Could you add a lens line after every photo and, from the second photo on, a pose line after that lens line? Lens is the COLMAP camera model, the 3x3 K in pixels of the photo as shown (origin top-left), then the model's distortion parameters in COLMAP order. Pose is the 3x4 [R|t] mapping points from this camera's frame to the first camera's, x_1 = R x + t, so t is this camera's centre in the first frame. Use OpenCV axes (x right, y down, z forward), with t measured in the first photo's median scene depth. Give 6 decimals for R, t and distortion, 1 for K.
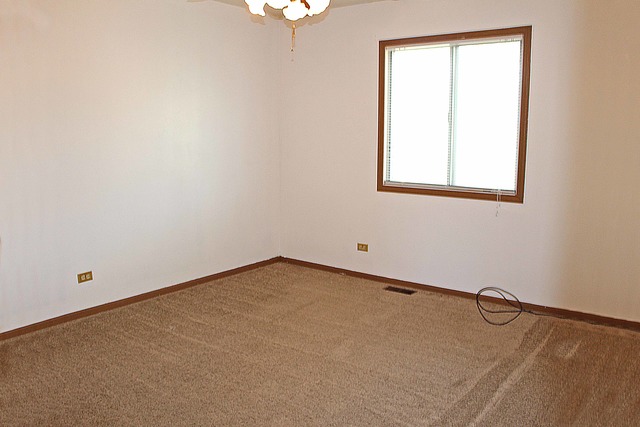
lens RADIAL K [[536.5, 0, 320.0], [0, 536.5, 213.5], [0, 0, 1]] dist [-0.144611, 0.116013]
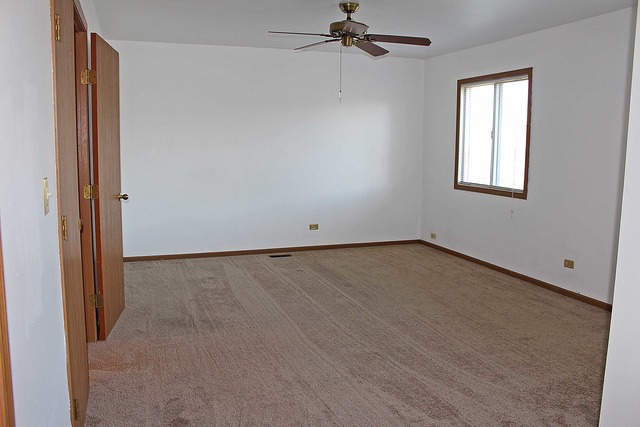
lens RADIAL K [[536.5, 0, 320.0], [0, 536.5, 213.5], [0, 0, 1]] dist [-0.144611, 0.116013]
pose [[0.834074, 0.092612, -0.543823, 0.630540], [-0.117071, 0.993069, -0.010437, 0.083744], [0.539087, 0.072371, 0.839135, -0.360847]]
